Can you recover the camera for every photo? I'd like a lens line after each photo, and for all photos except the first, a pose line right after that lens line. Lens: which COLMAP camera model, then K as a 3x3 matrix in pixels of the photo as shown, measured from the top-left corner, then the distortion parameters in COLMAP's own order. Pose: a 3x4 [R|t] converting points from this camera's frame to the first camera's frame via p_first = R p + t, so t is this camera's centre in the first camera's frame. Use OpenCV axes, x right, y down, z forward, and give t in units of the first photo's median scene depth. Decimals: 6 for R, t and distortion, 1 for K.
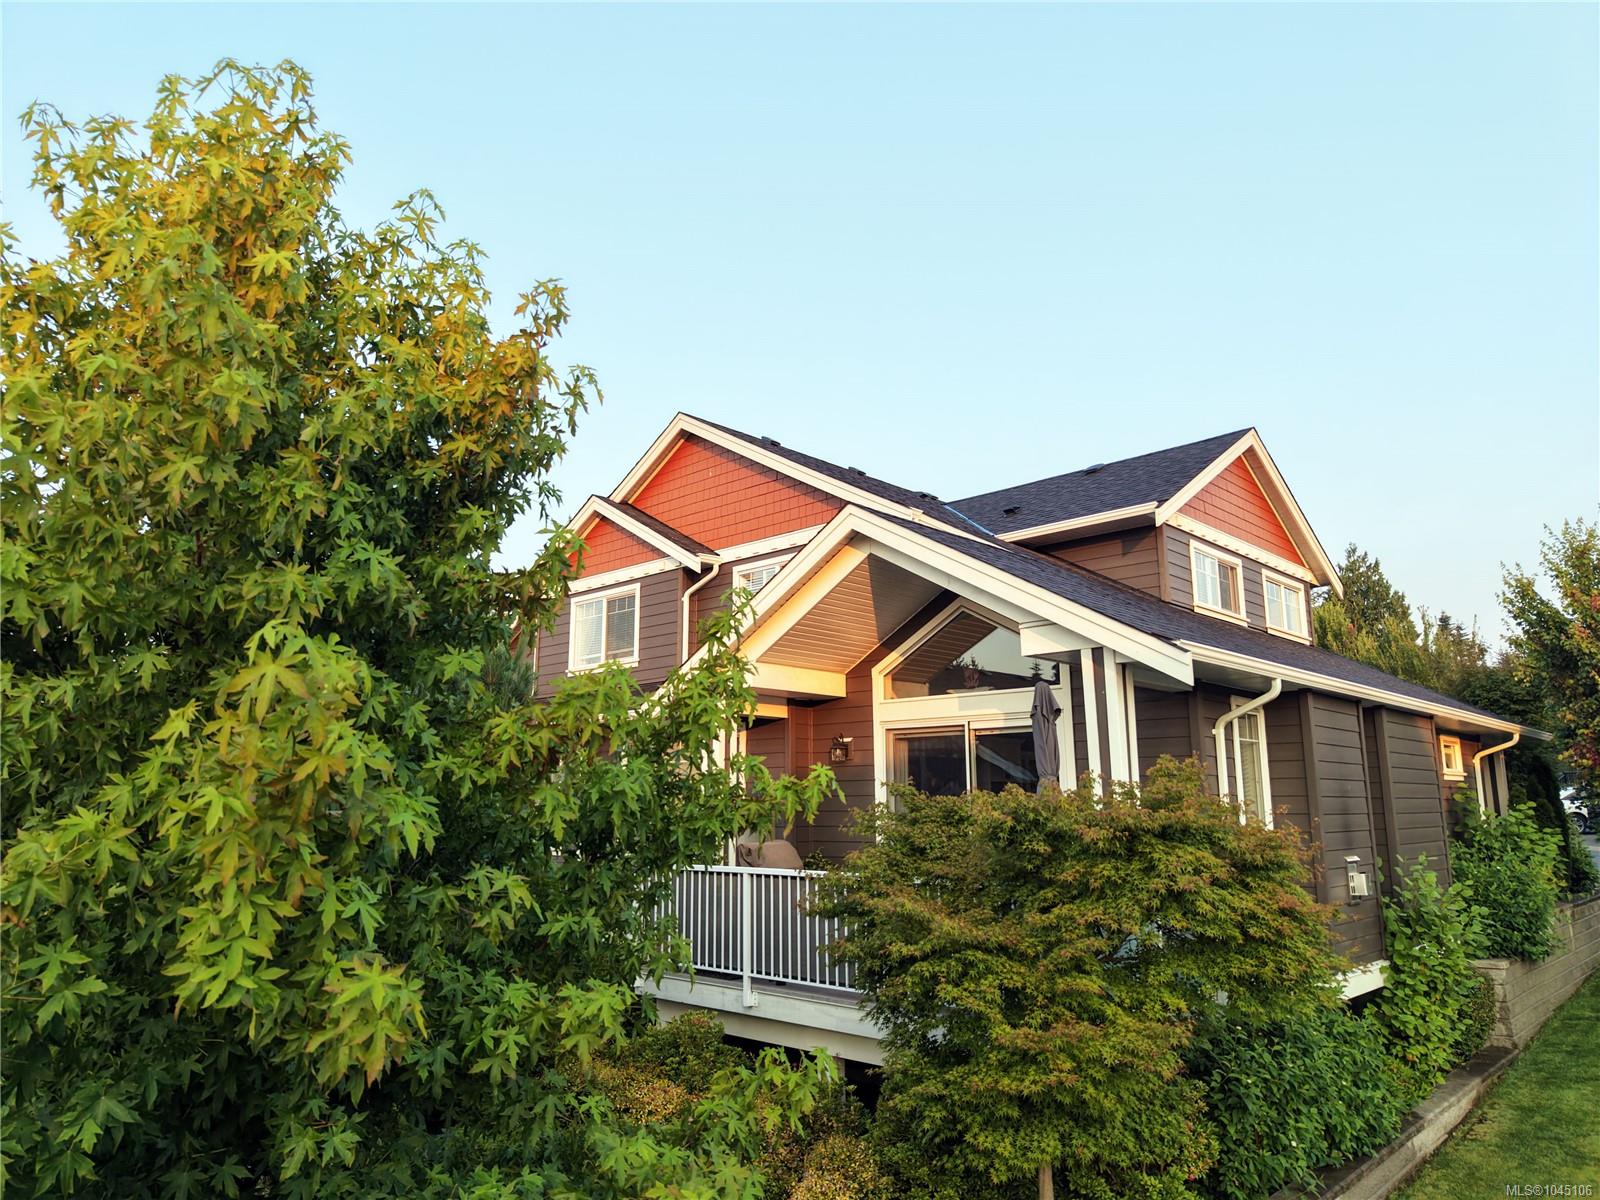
lens RADIAL K [[1070.6, 0, 799.4], [0, 1070.6, 610.1], [0, 0, 1]] dist [0.011660, -0.007099]
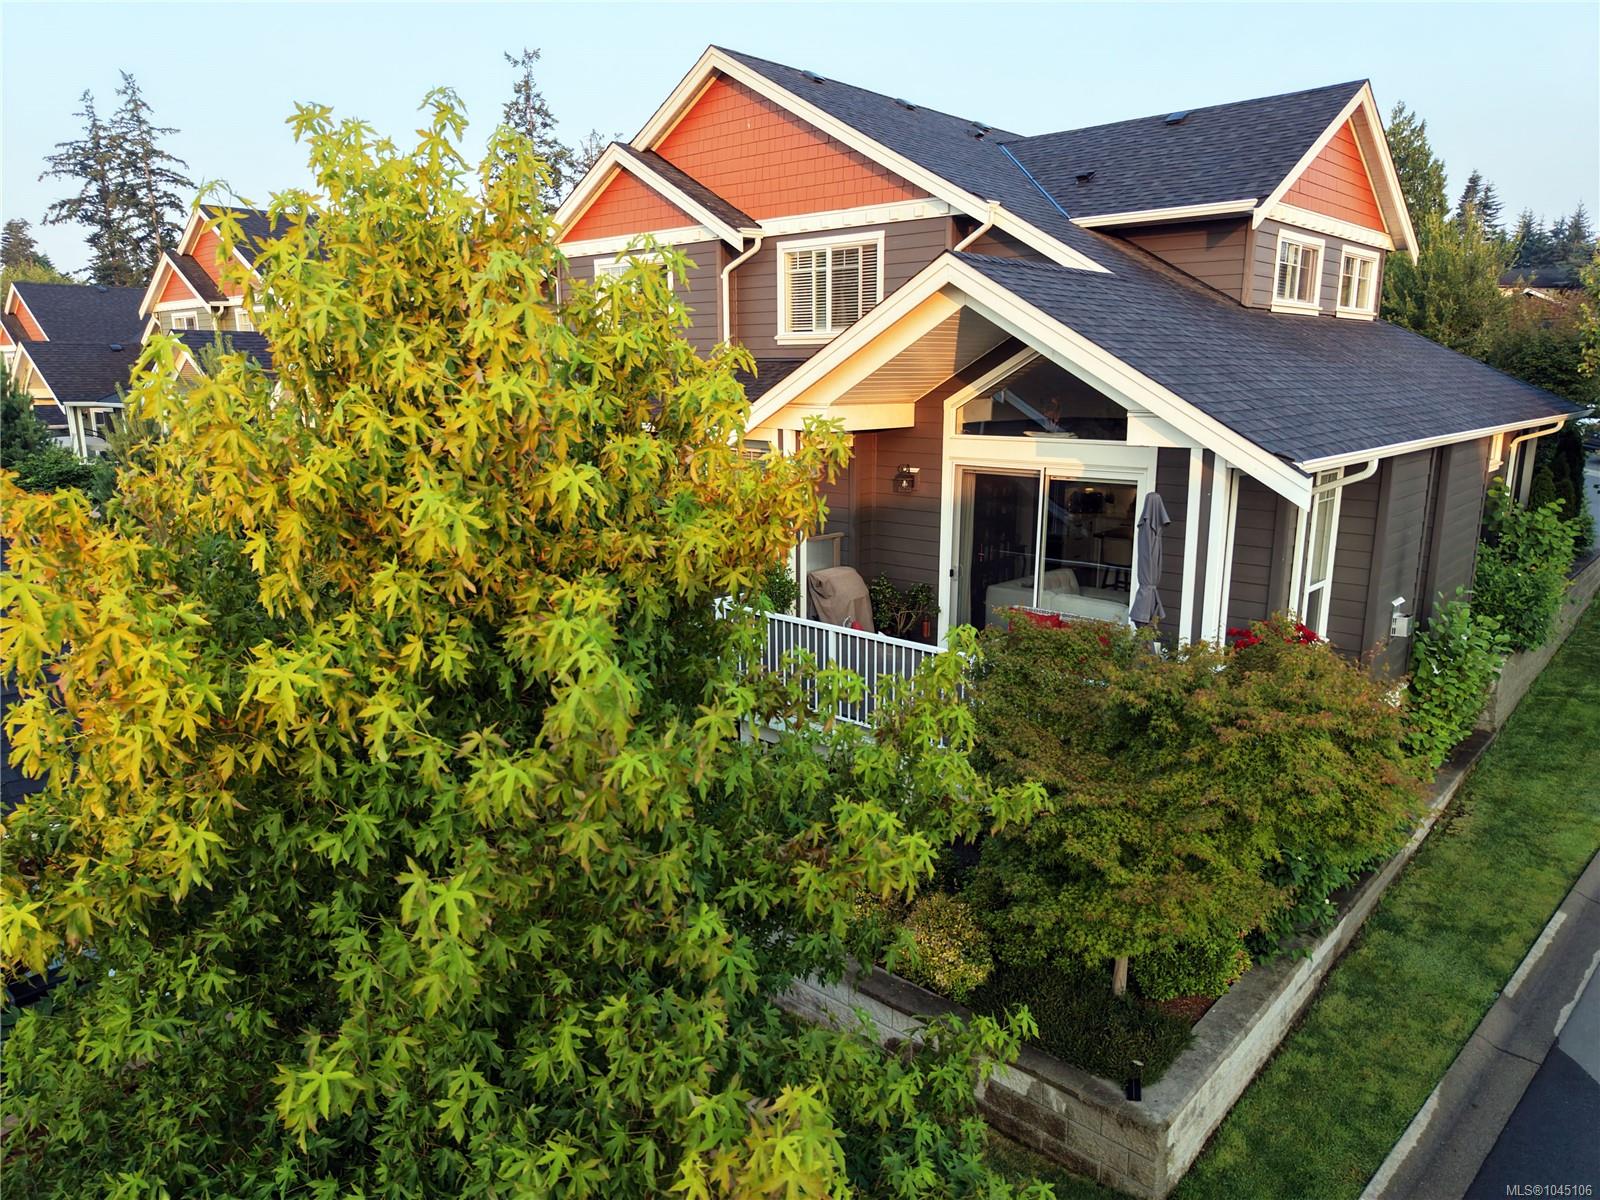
lens RADIAL K [[1070.6, 0, 799.4], [0, 1070.6, 610.1], [0, 0, 1]] dist [0.011660, -0.007099]
pose [[0.999819, -0.002368, 0.018883, -0.078052], [-0.005251, 0.919387, 0.393318, -0.143889], [-0.018292, -0.393346, 0.919208, 0.031336]]
